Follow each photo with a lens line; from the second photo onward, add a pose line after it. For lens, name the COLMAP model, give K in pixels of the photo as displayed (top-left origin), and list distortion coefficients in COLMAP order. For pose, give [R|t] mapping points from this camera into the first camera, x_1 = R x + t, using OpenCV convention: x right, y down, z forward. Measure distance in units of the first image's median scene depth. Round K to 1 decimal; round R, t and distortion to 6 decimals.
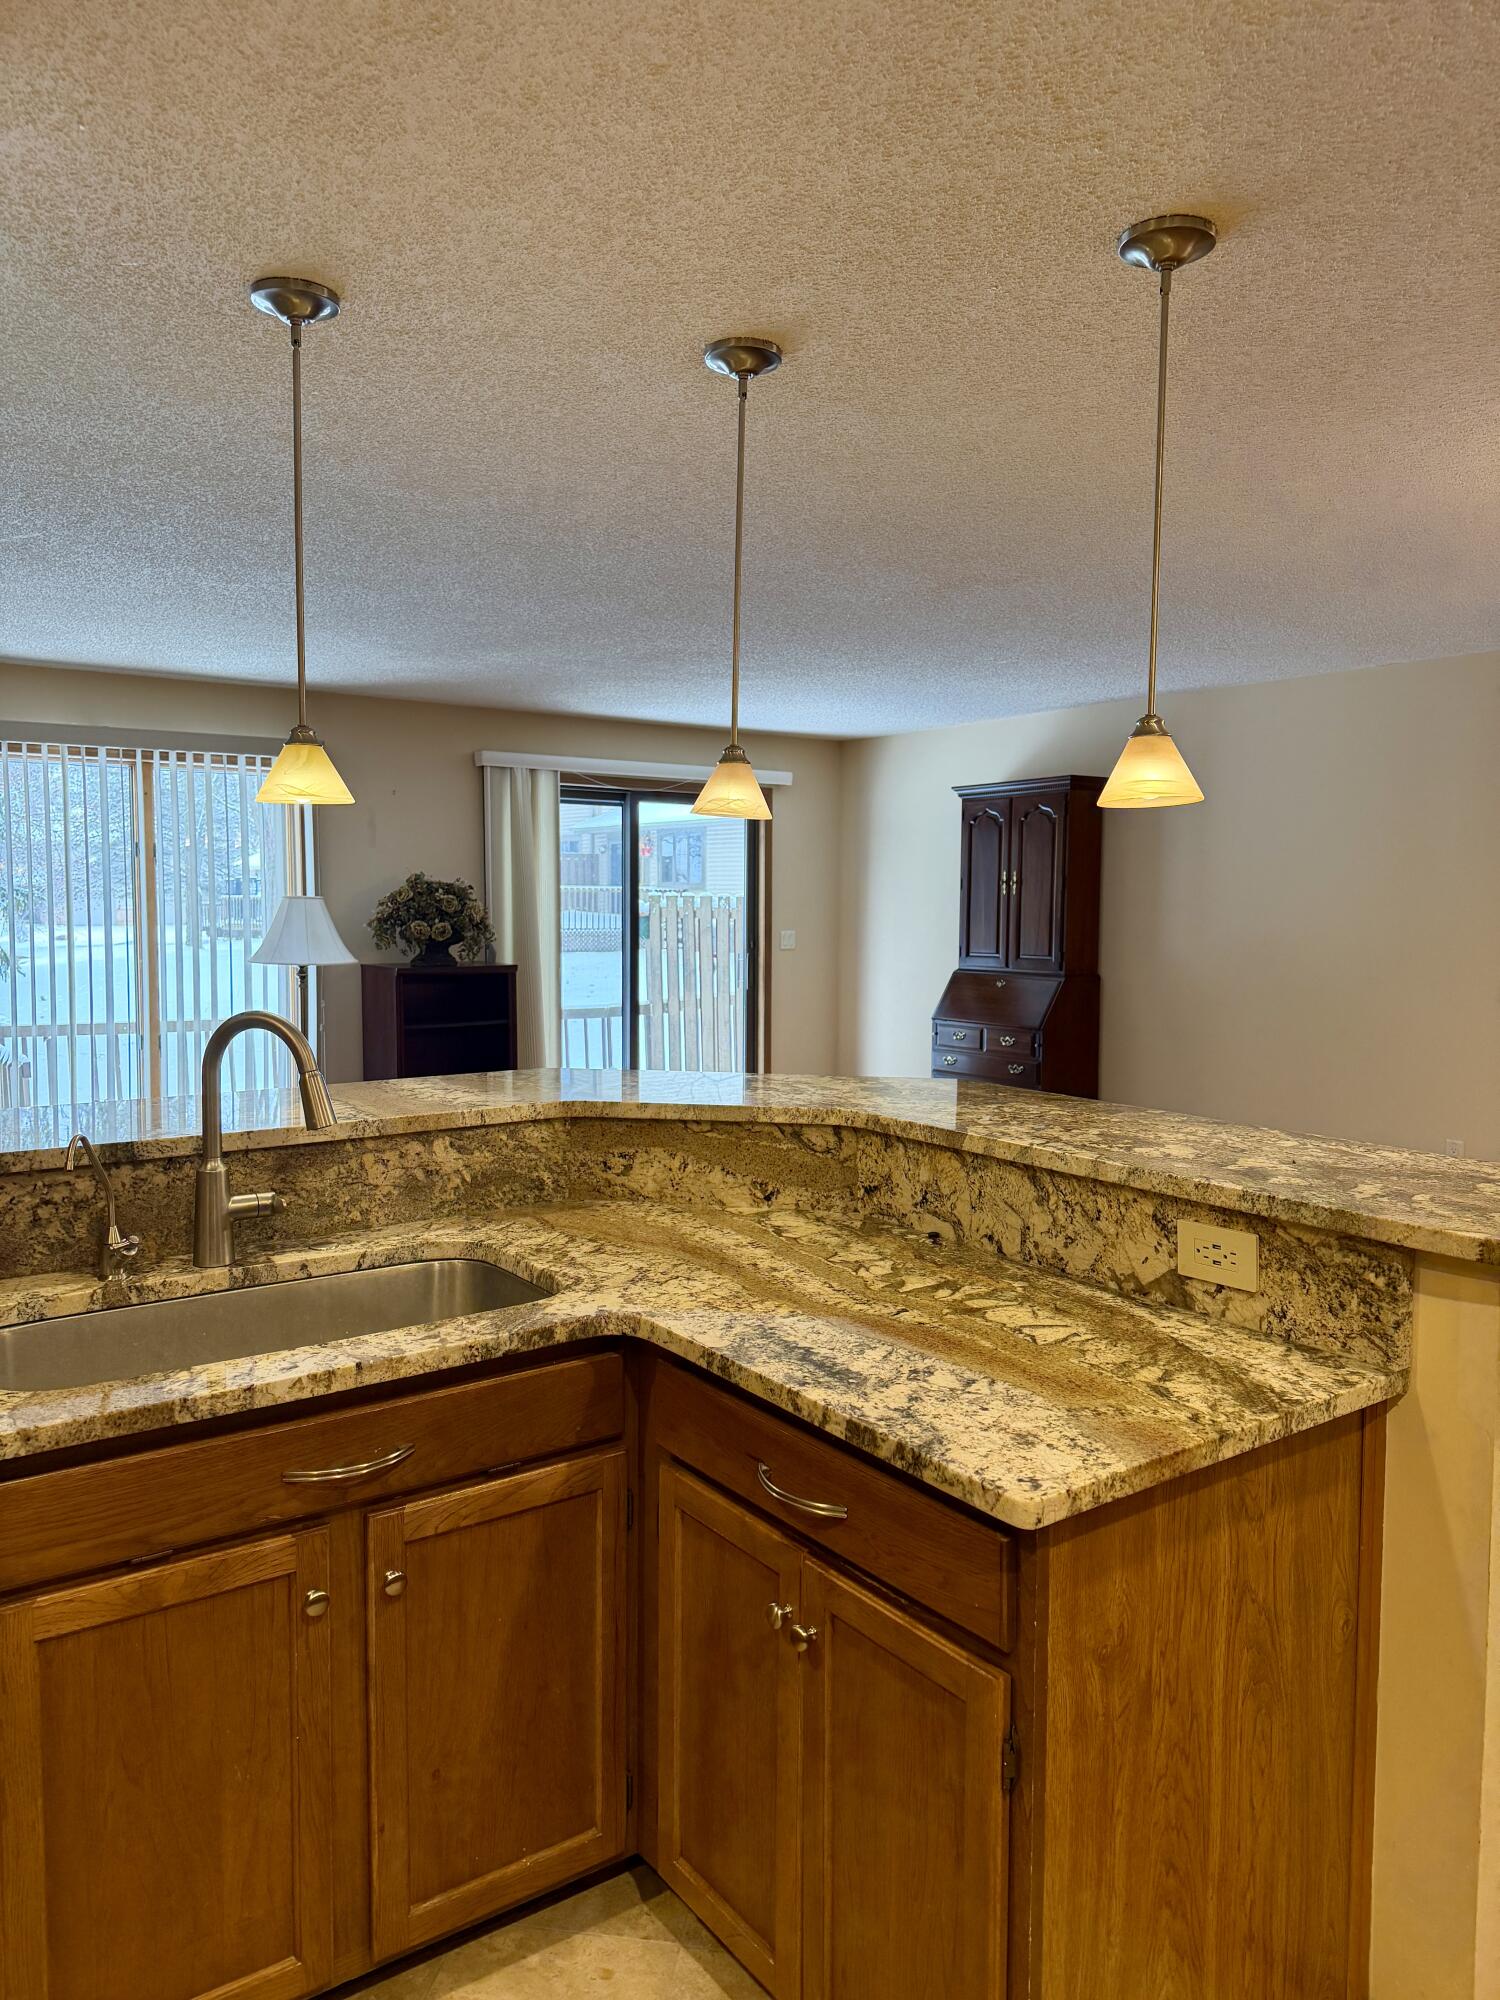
lens RADIAL K [[1391.8, 0, 750.0], [0, 1391.8, 1000.0], [0, 0, 1]] dist [-0.001038, -0.000053]
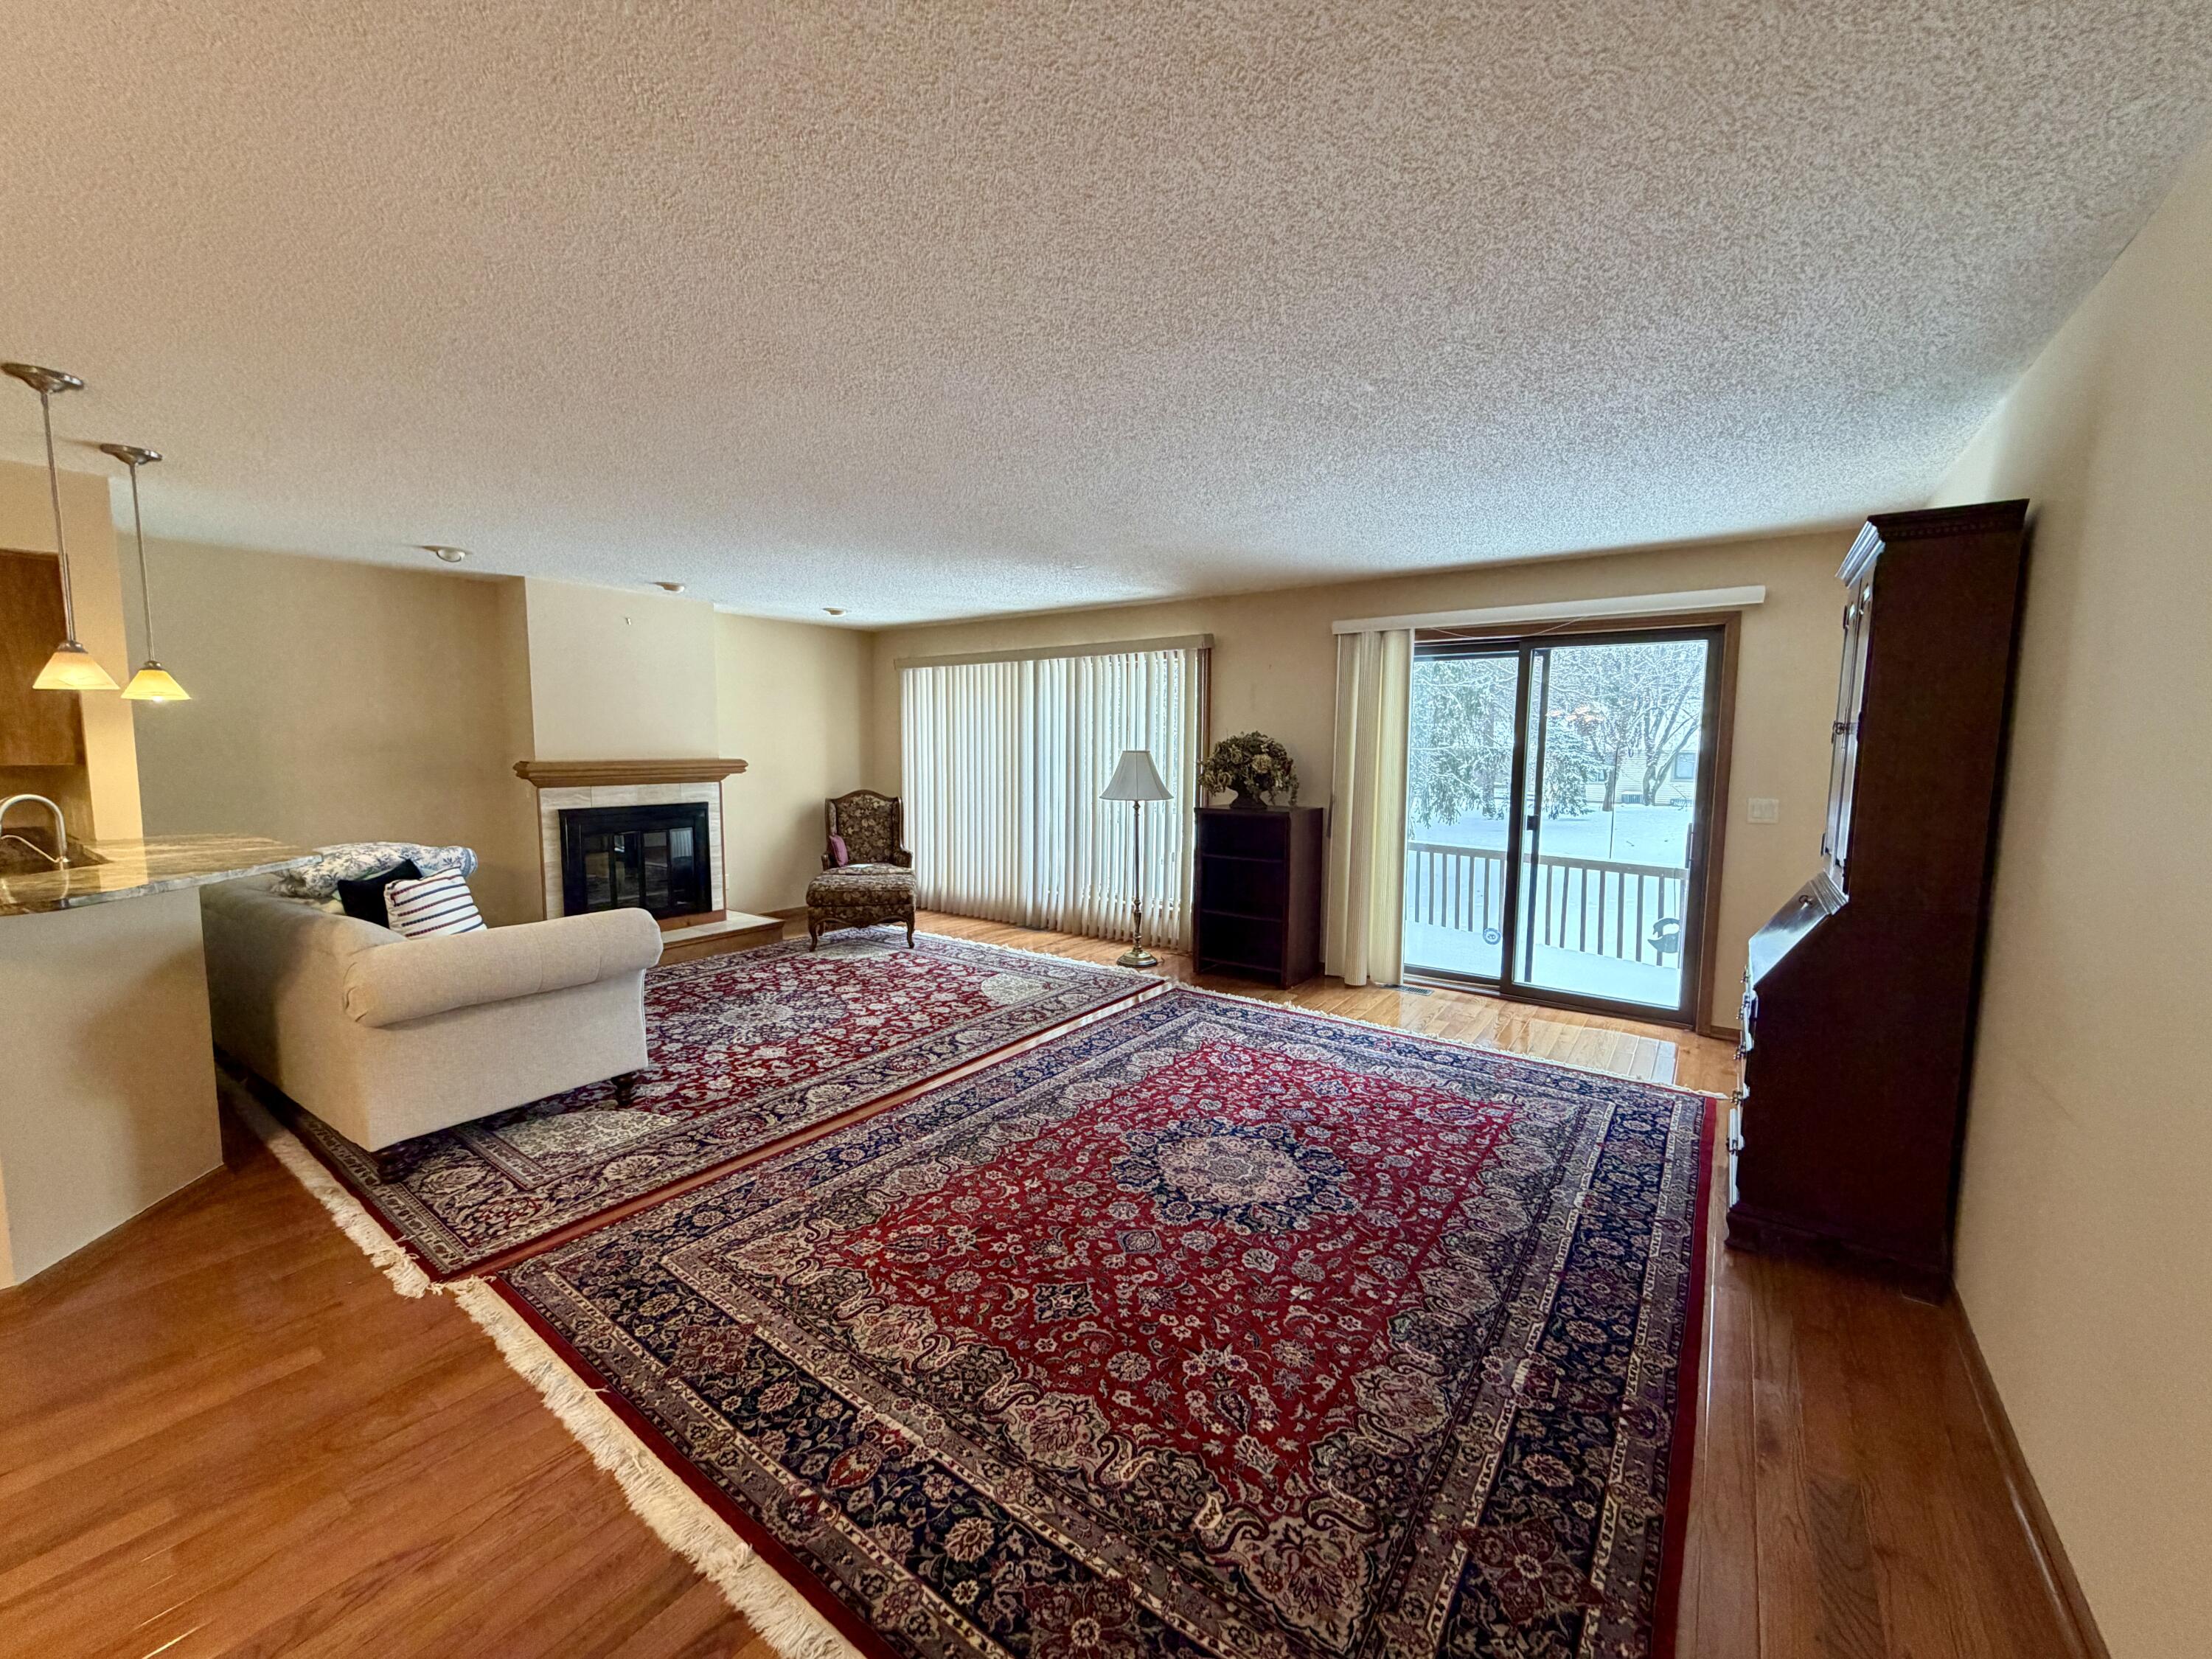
lens RADIAL K [[875.6, 0, 1100.5], [0, 875.6, 829.4], [0, 0, 1]] dist [-0.000158, 0.000241]
pose [[0.320226, 0.077952, -0.944129, 0.429358], [-0.071937, 0.995732, 0.057814, -0.039963], [0.944606, 0.049404, 0.324467, 0.602430]]
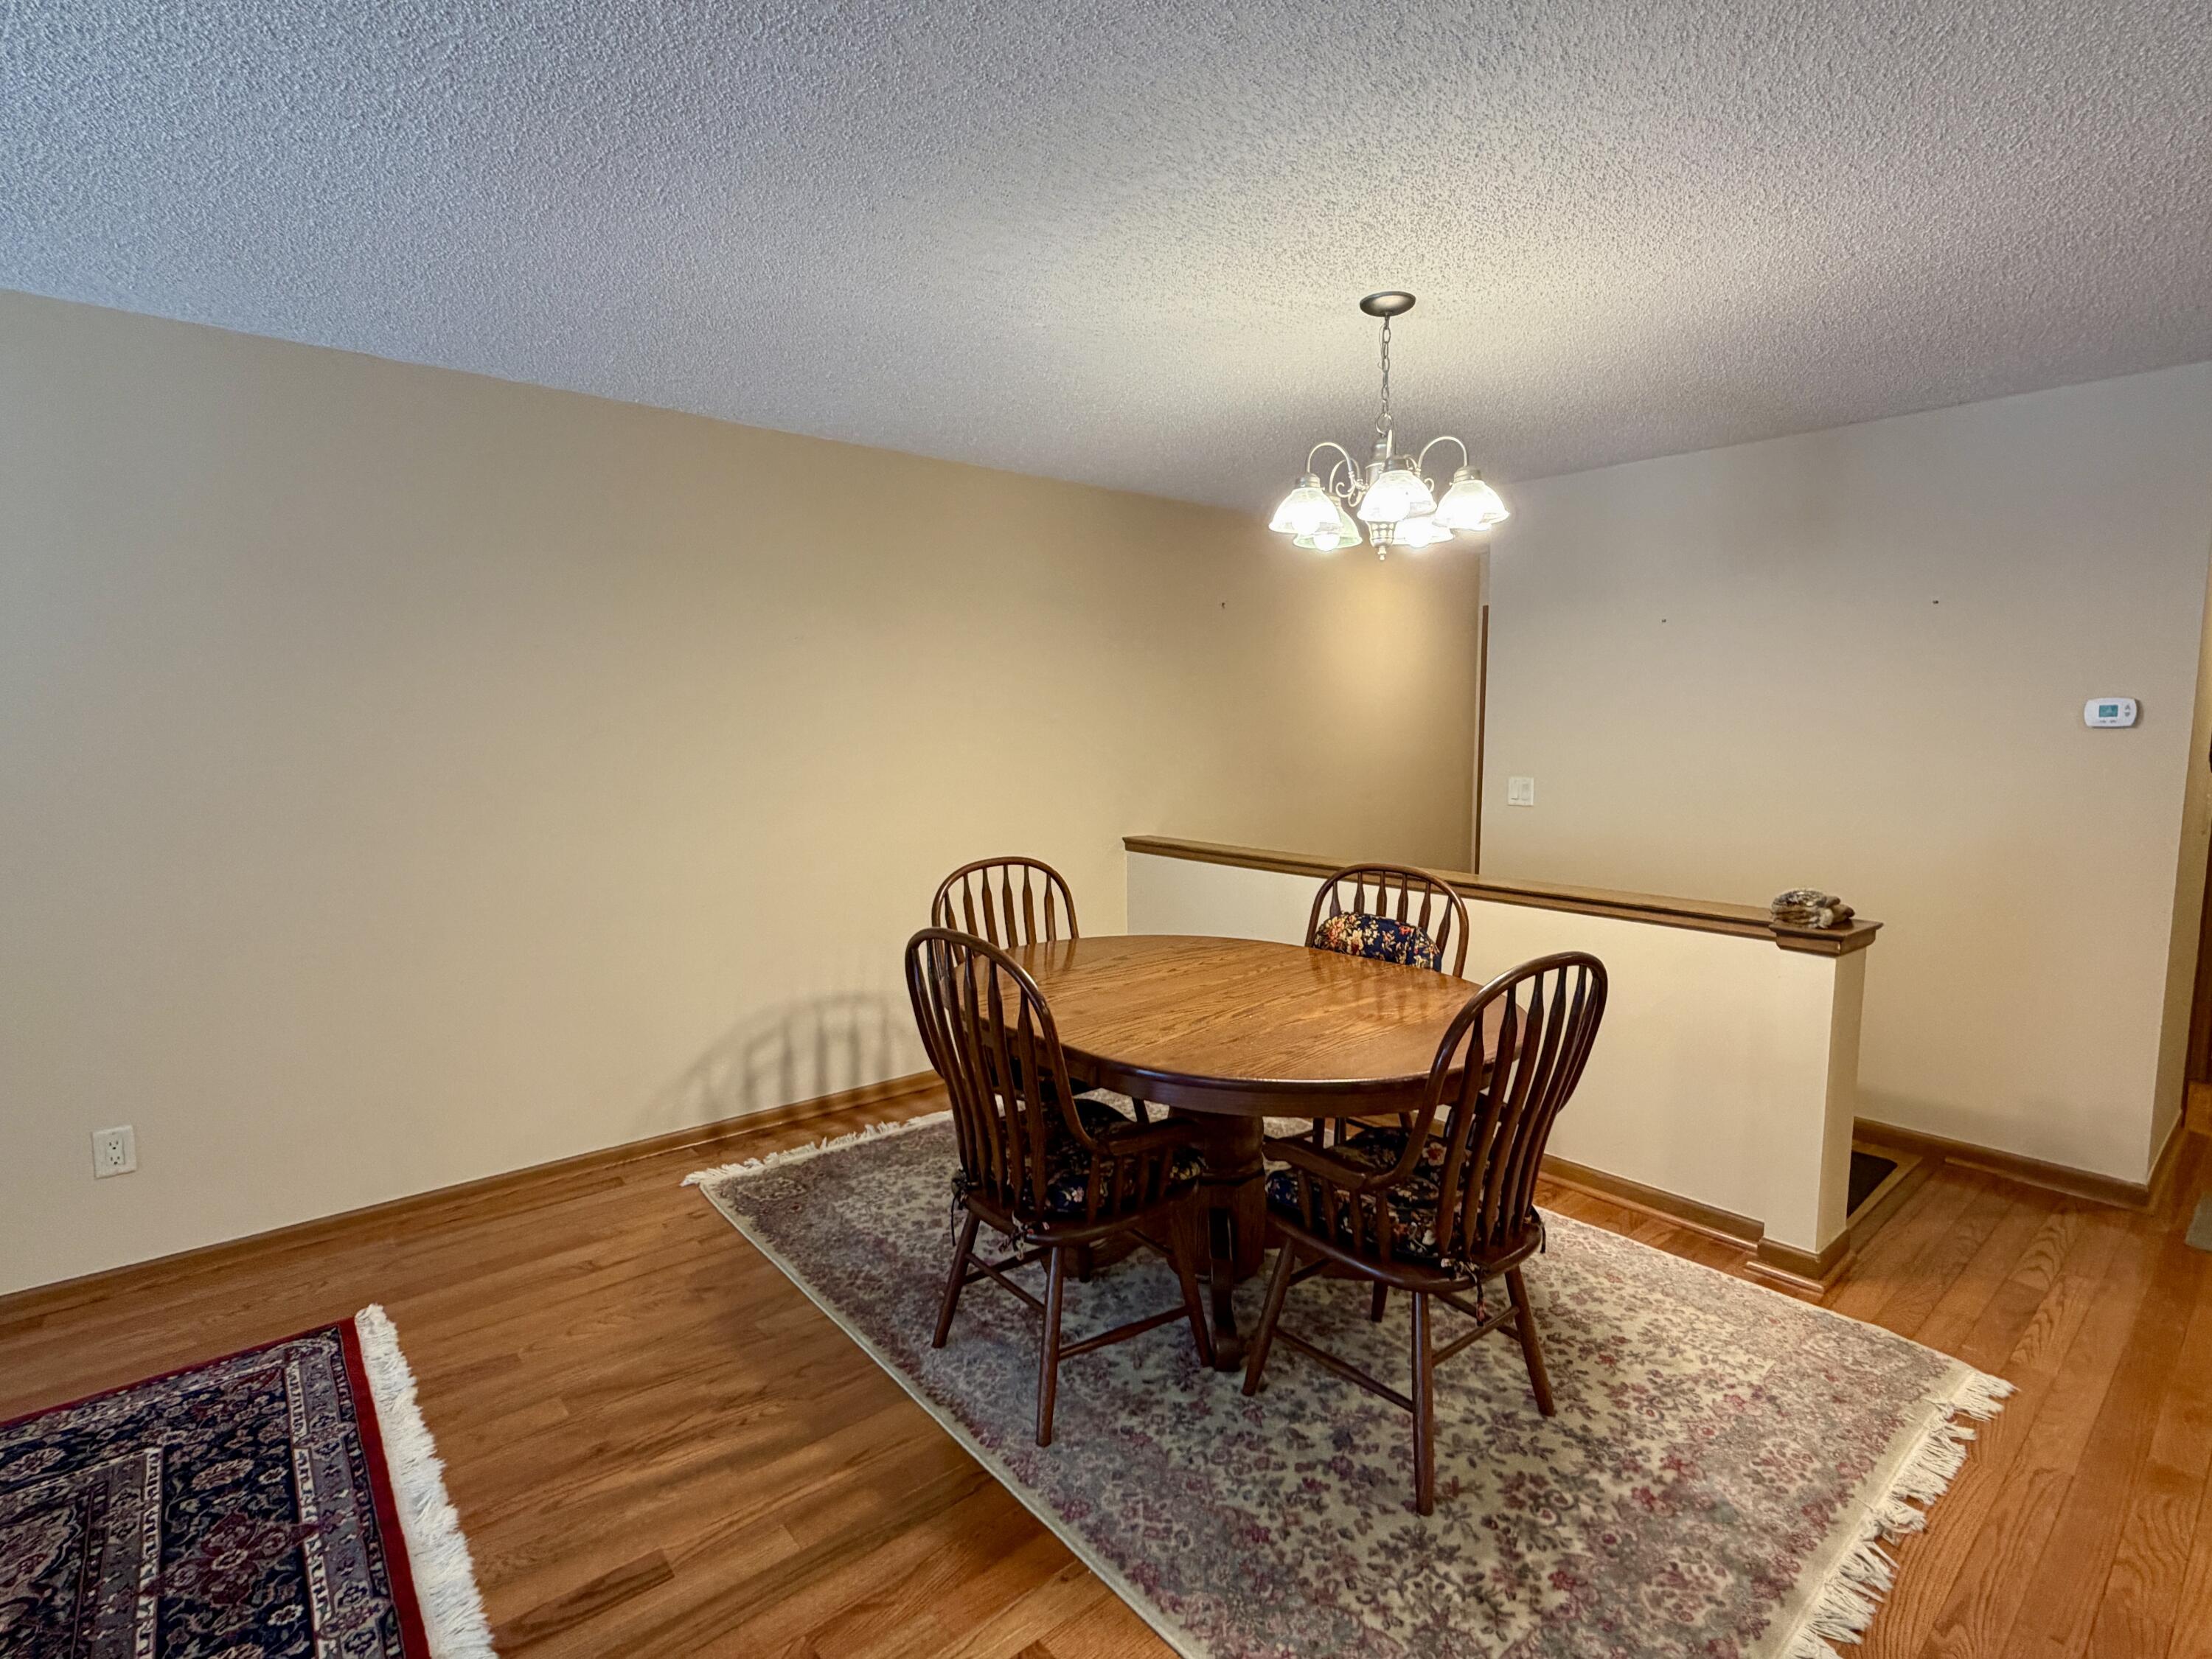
lens RADIAL K [[1080.4, 0, 1104.0], [0, 1080.4, 838.8], [0, 0, 1]] dist [0.002960, -0.001083]
pose [[-0.080832, -0.121376, 0.989310, 0.019810], [0.074268, 0.989065, 0.127414, -0.033877], [-0.993957, 0.083773, -0.070934, 0.474840]]
